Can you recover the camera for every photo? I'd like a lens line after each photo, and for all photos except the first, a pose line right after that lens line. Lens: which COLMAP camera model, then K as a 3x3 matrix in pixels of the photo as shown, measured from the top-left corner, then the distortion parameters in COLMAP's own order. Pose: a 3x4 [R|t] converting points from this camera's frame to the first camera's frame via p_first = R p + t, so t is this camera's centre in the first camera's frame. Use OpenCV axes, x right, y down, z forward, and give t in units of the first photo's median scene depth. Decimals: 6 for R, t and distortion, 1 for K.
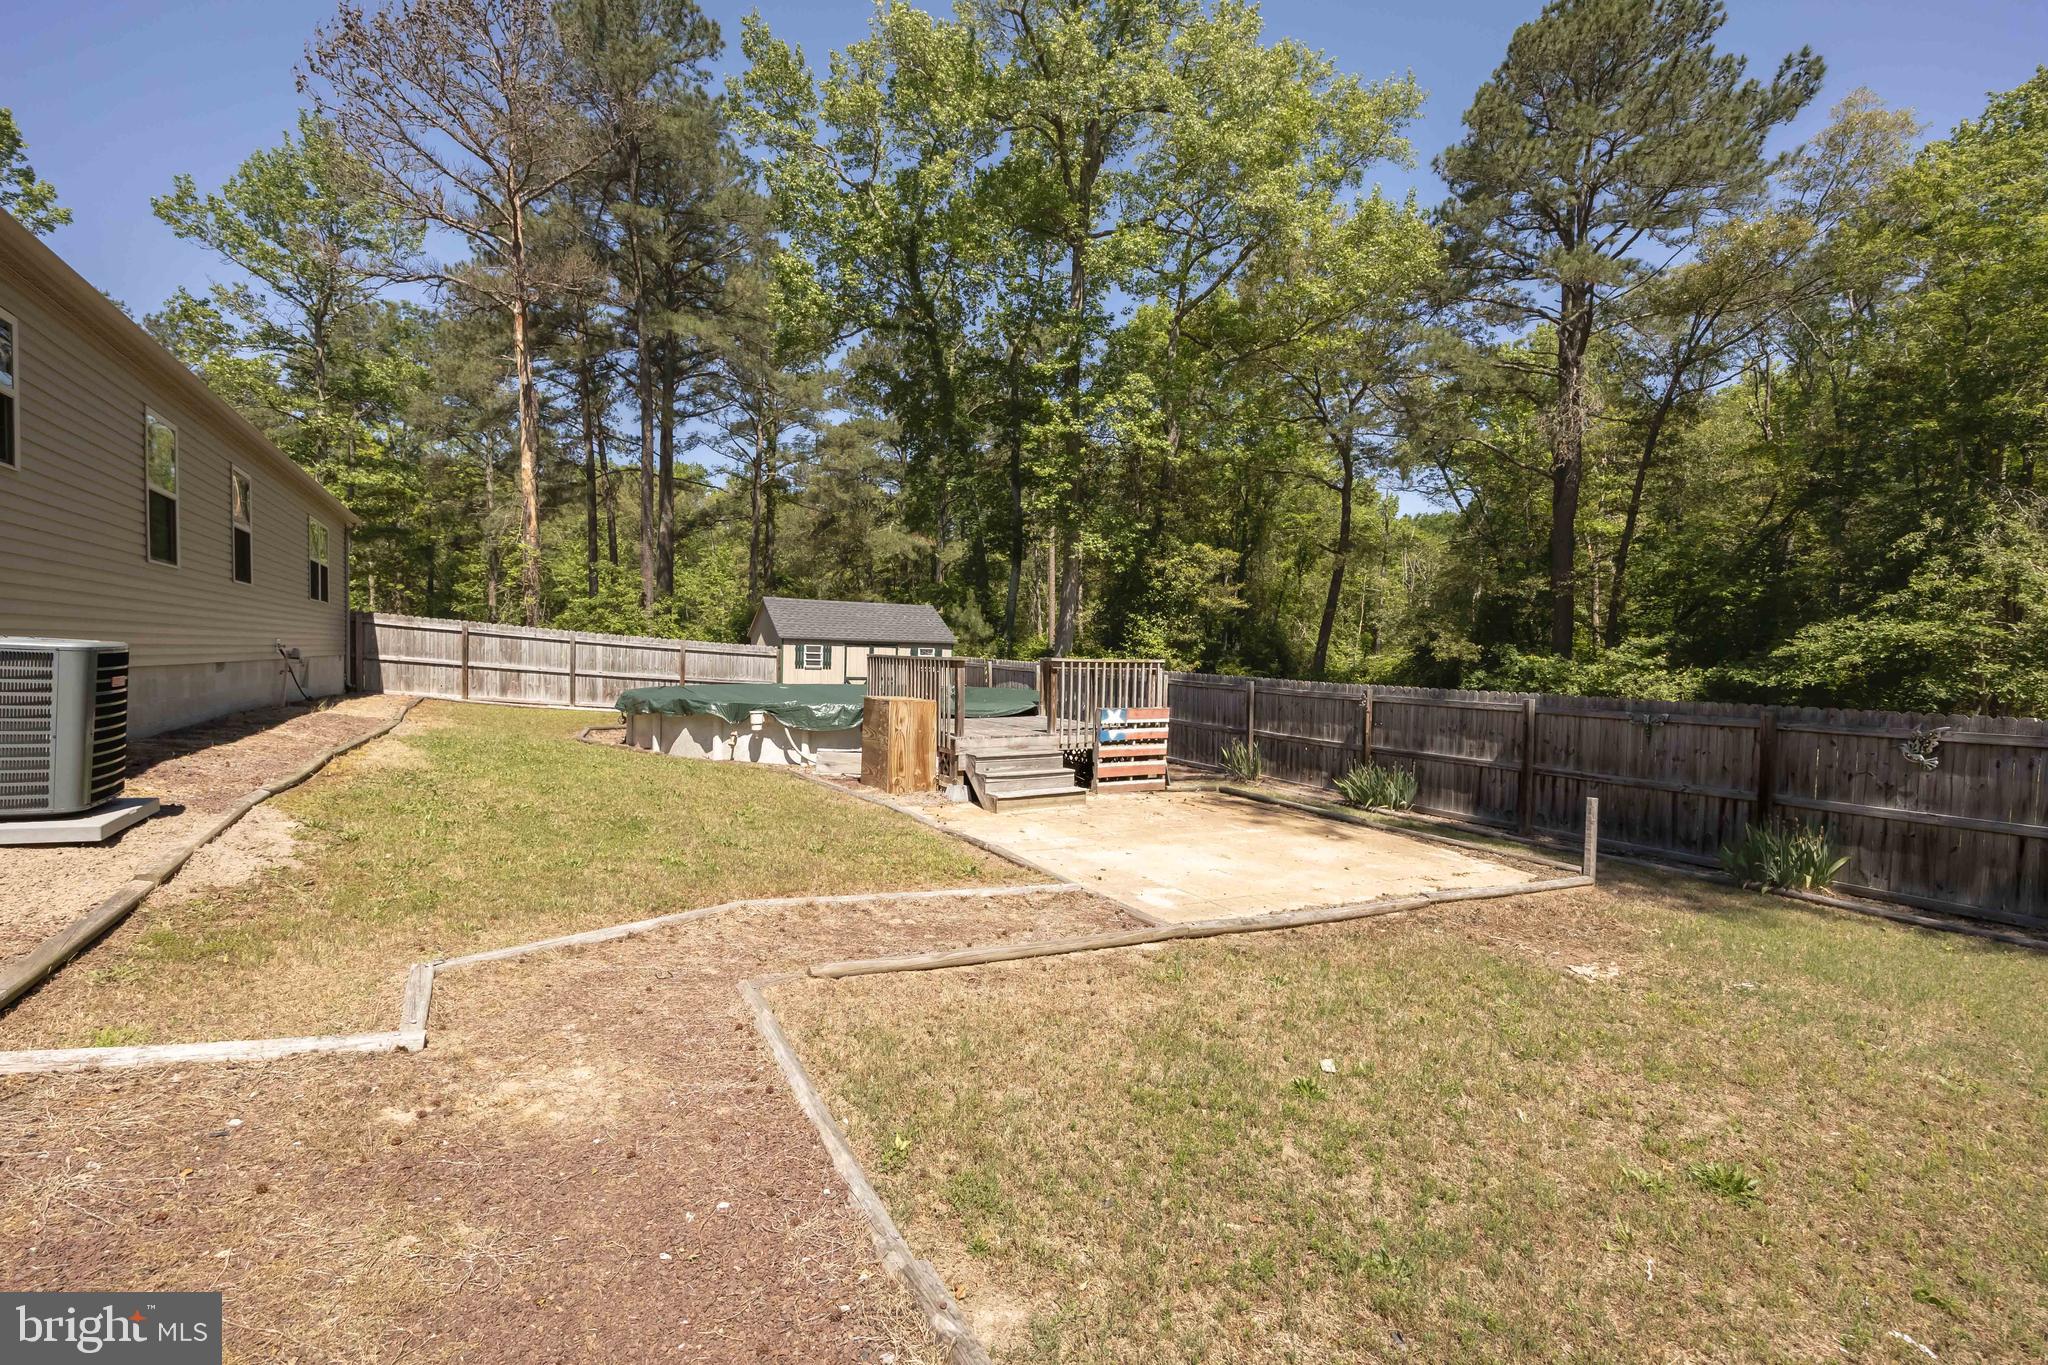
lens RADIAL K [[896.5, 0, 1021.4], [0, 896.5, 675.5], [0, 0, 1]] dist [0.011754, 0.000258]
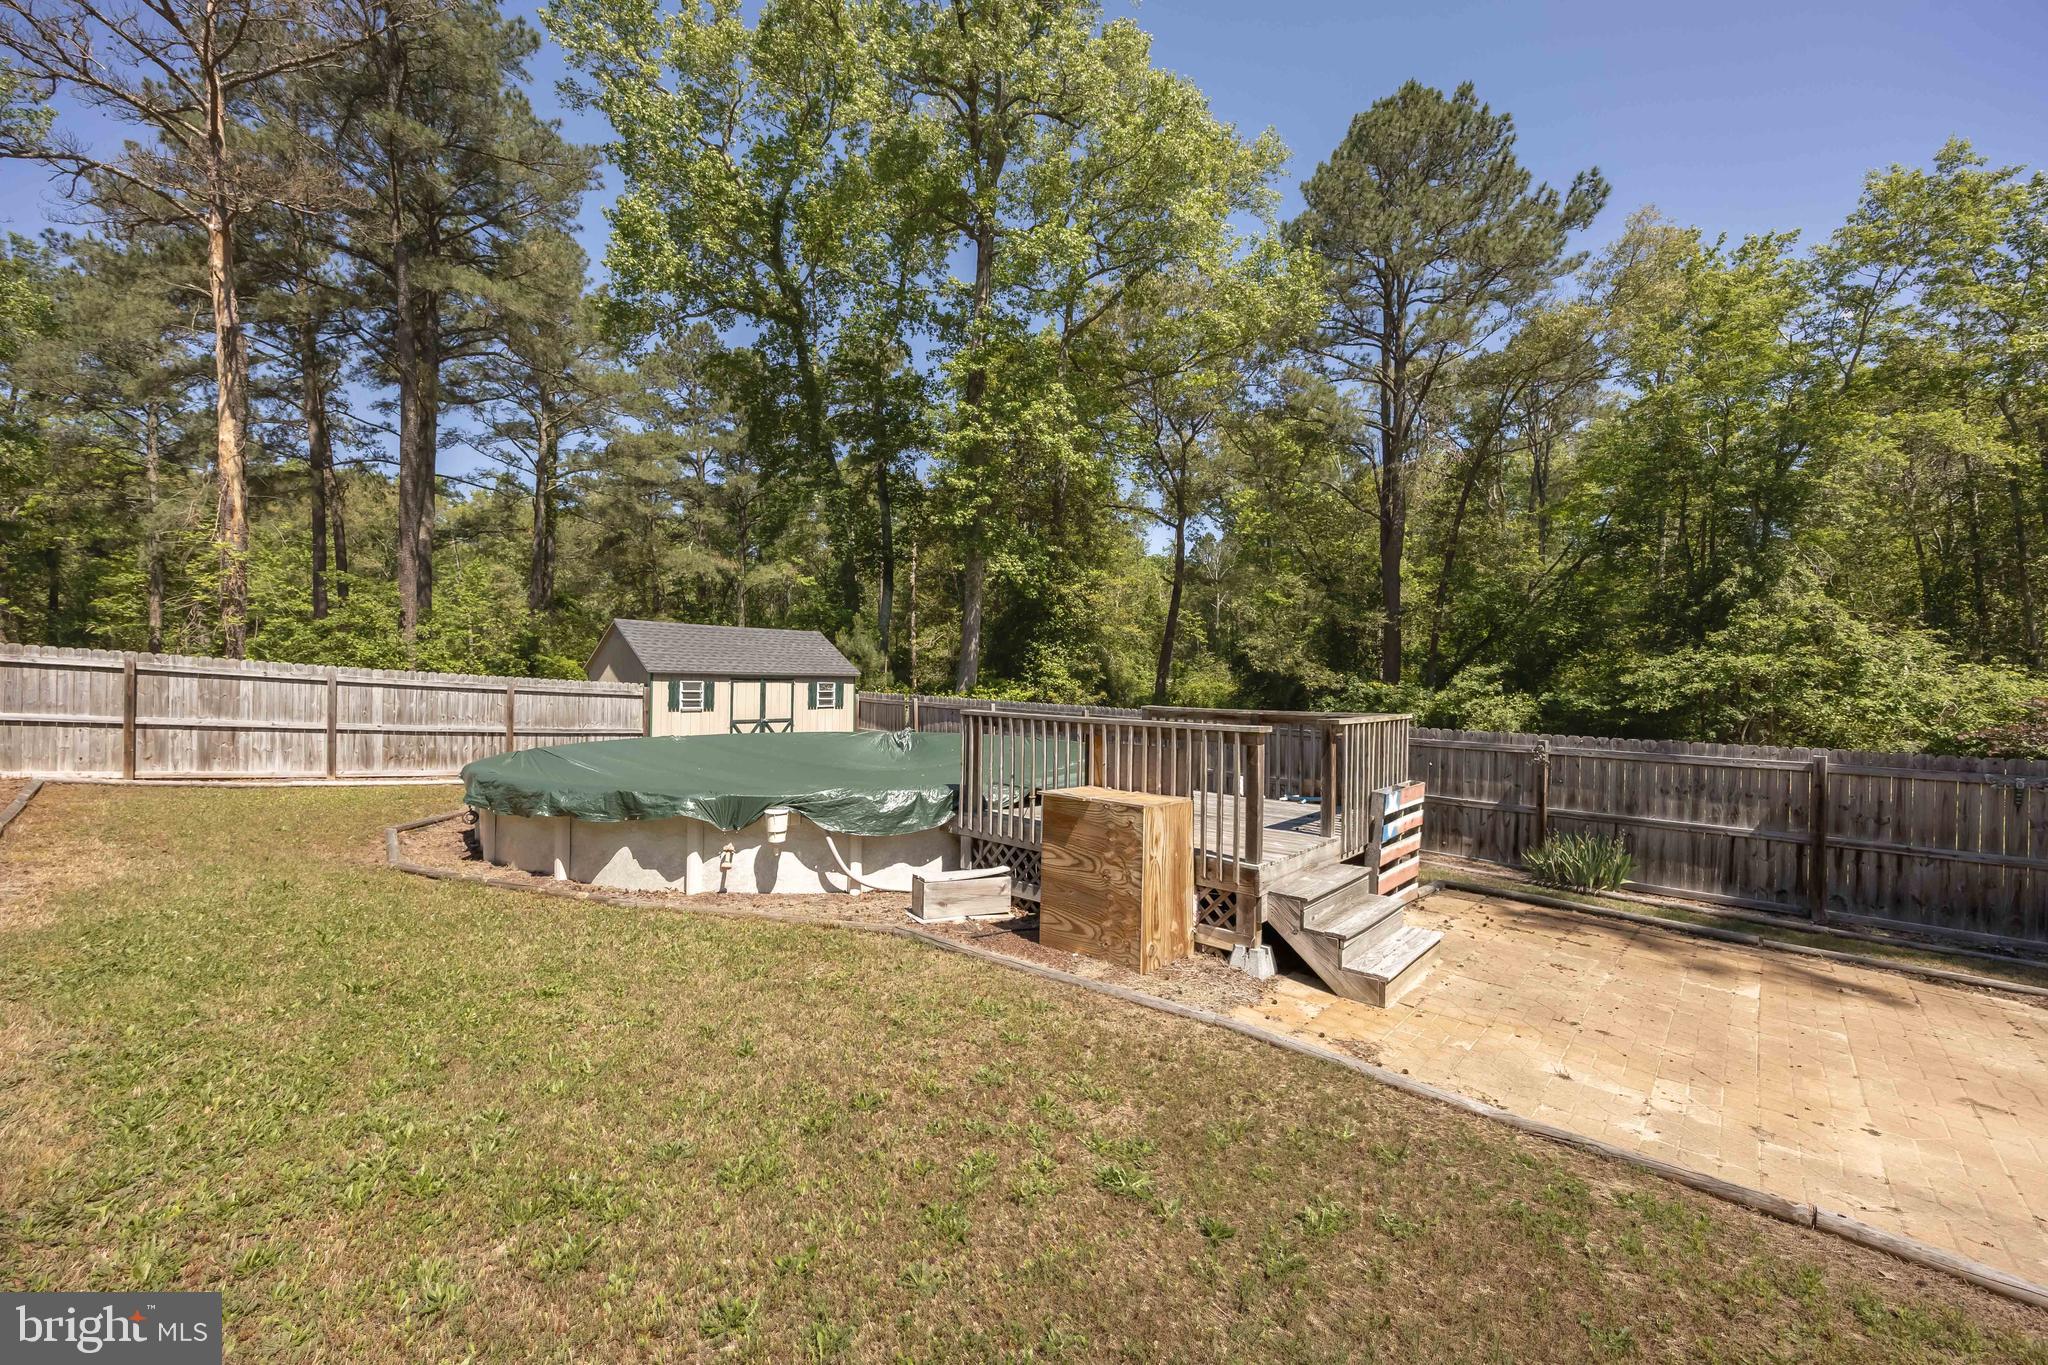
lens RADIAL K [[809.9, 0, 1033.9], [0, 809.9, 679.9], [0, 0, 1]] dist [0.000190, -0.000535]
pose [[0.954868, -0.008847, 0.296900, -0.143707], [0.014494, 0.999753, -0.016826, -0.017249], [-0.296678, 0.020370, 0.954760, 0.215258]]
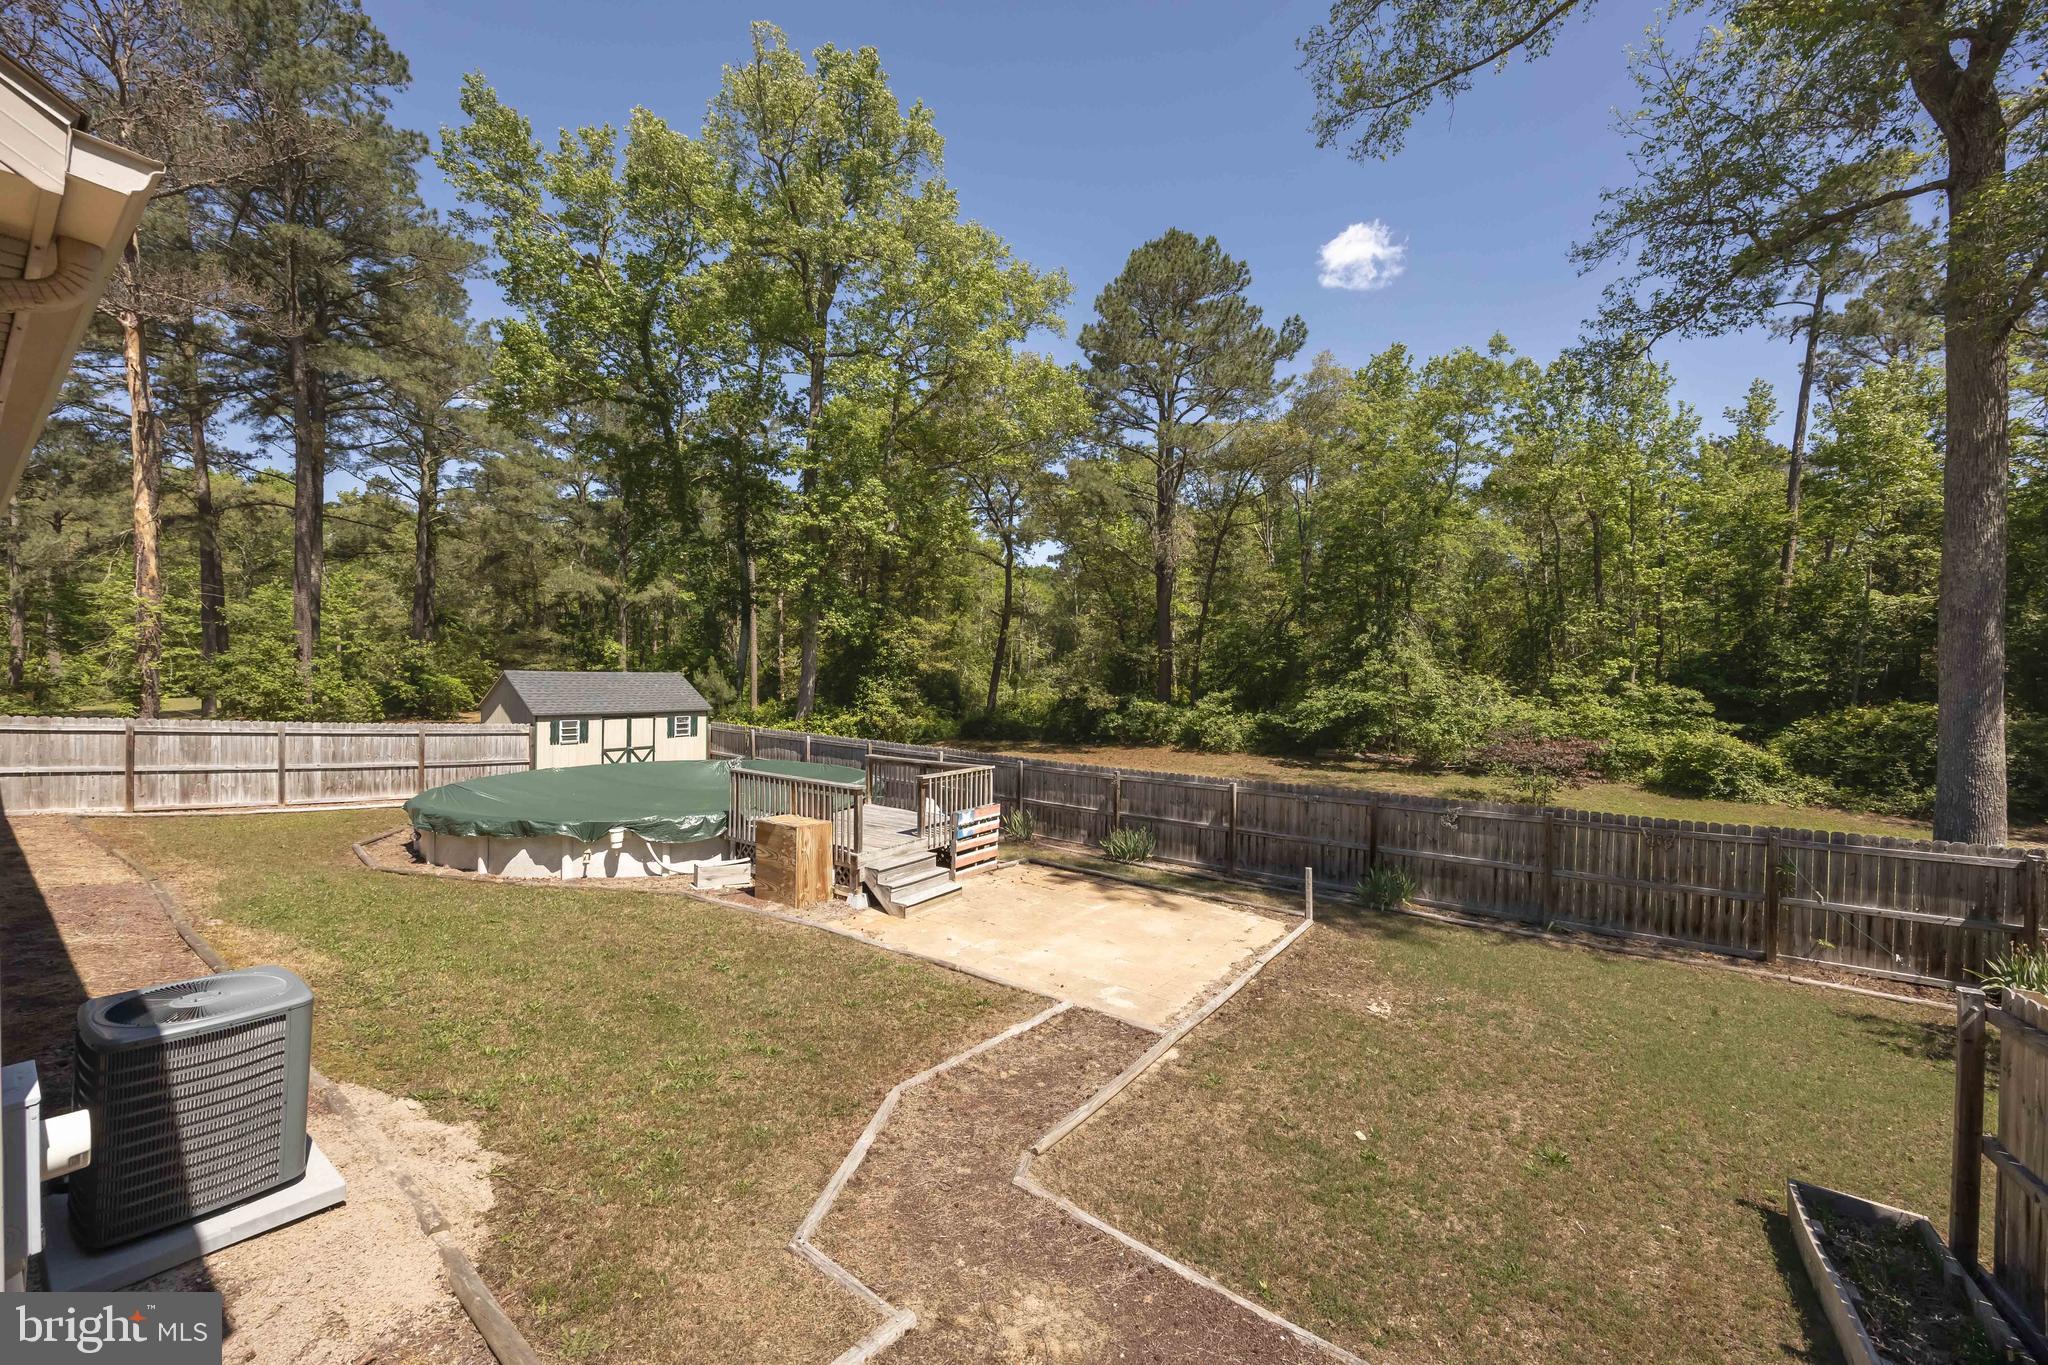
lens RADIAL K [[775.2, 0, 1024.0], [0, 775.2, 682.5], [0, 0, 1]] dist [-0.001347, -0.000446]
pose [[0.910462, -0.012867, 0.413392, -0.115559], [0.016539, 0.999849, -0.005304, -0.058576], [-0.413261, 0.011667, 0.910538, -0.008909]]
